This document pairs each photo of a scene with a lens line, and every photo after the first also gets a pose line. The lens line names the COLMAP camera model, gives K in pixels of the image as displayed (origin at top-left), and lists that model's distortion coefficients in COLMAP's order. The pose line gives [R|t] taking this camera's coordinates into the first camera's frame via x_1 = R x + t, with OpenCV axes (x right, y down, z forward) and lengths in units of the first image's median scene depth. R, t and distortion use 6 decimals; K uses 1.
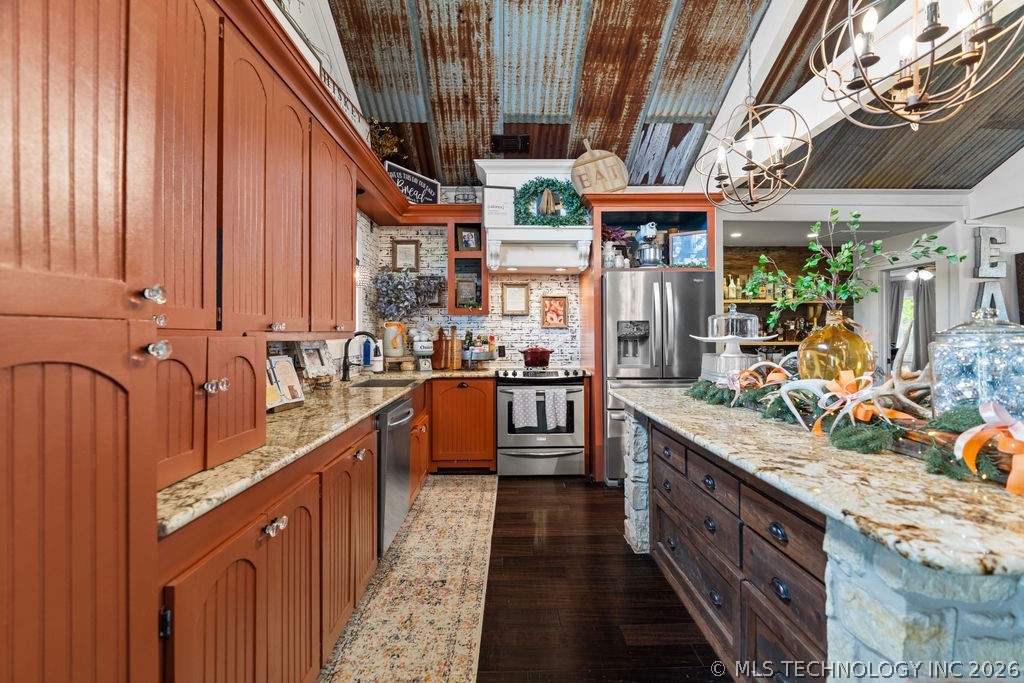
lens RADIAL K [[464.4, 0, 516.9], [0, 464.4, 334.5], [0, 0, 1]] dist [-0.014711, 0.003505]
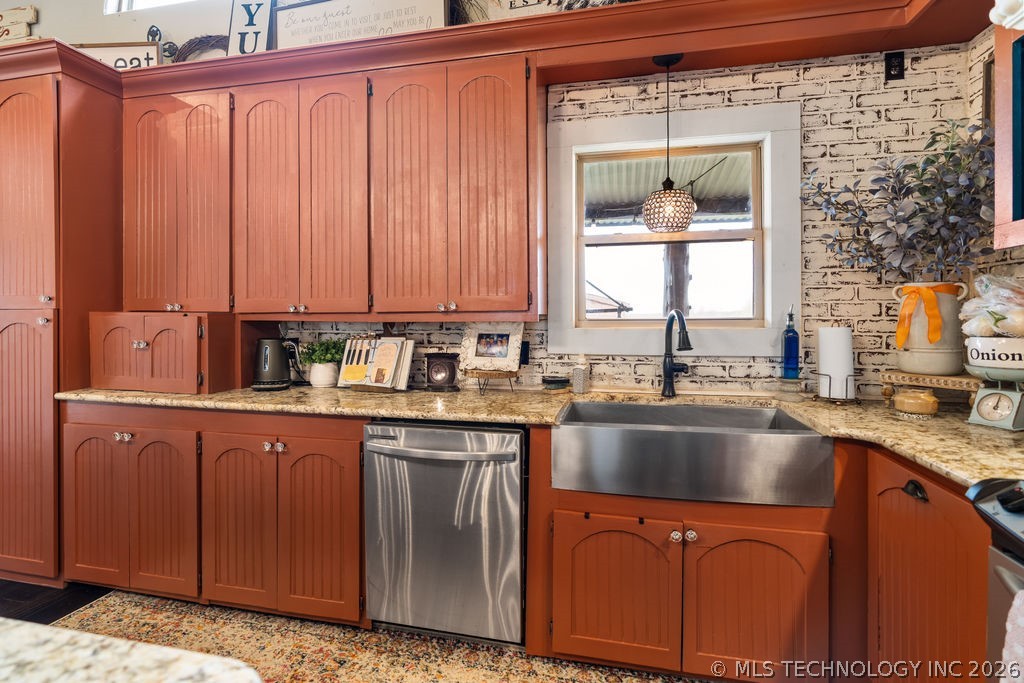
lens RADIAL K [[499.0, 0, 503.5], [0, 499.0, 317.2], [0, 0, 1]] dist [-0.008501, -0.000771]
pose [[-0.238607, -0.000773, -0.971116, 0.215476], [-0.005316, 0.999986, 0.000510, 0.000758], [0.971102, 0.005284, -0.238608, 0.704716]]
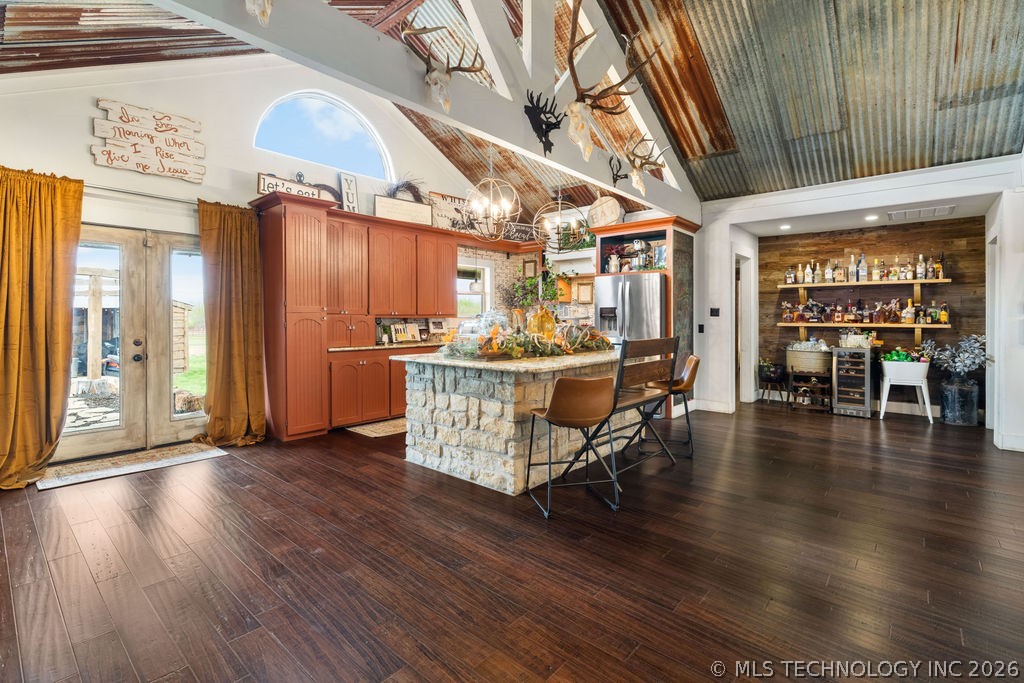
lens RADIAL K [[464.4, 0, 514.2], [0, 464.4, 316.3], [0, 0, 1]] dist [-0.014711, 0.003505]
pose [[0.754127, -0.000518, -0.656728, 0.837031], [-0.000803, 0.999998, -0.001711, 0.003029], [0.656728, 0.001817, 0.754125, -0.319359]]
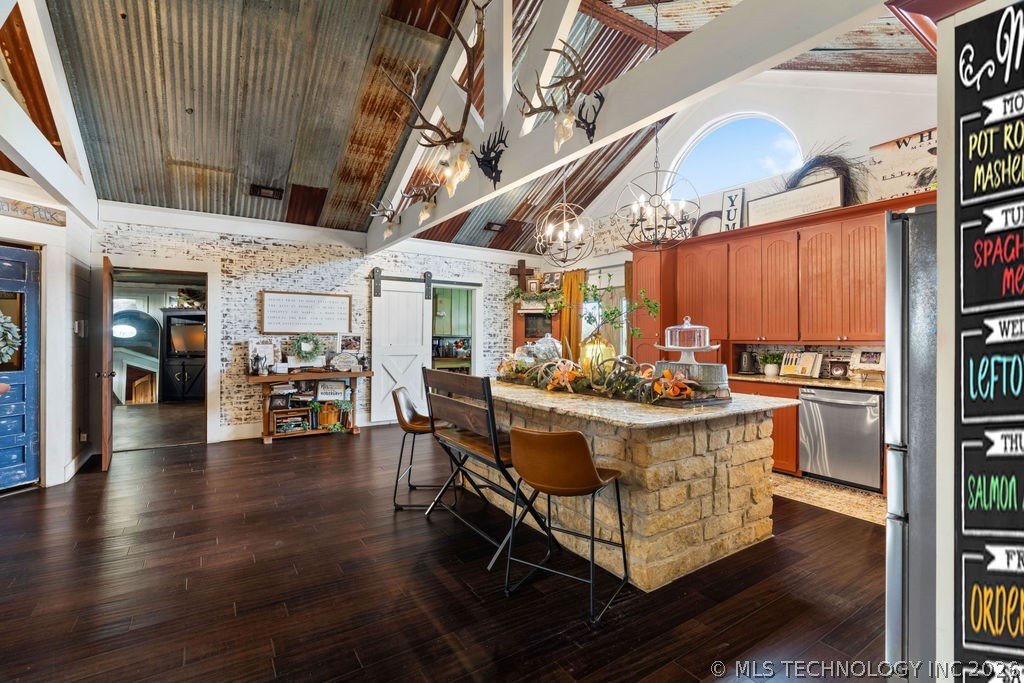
lens RADIAL K [[464.4, 0, 511.2], [0, 464.4, 338.3], [0, 0, 1]] dist [-0.014711, 0.003505]
pose [[-0.836888, -0.002550, -0.547369, 0.790478], [-0.005980, 0.999972, 0.004484, -0.008044], [0.547342, 0.007026, -0.836880, 0.935127]]
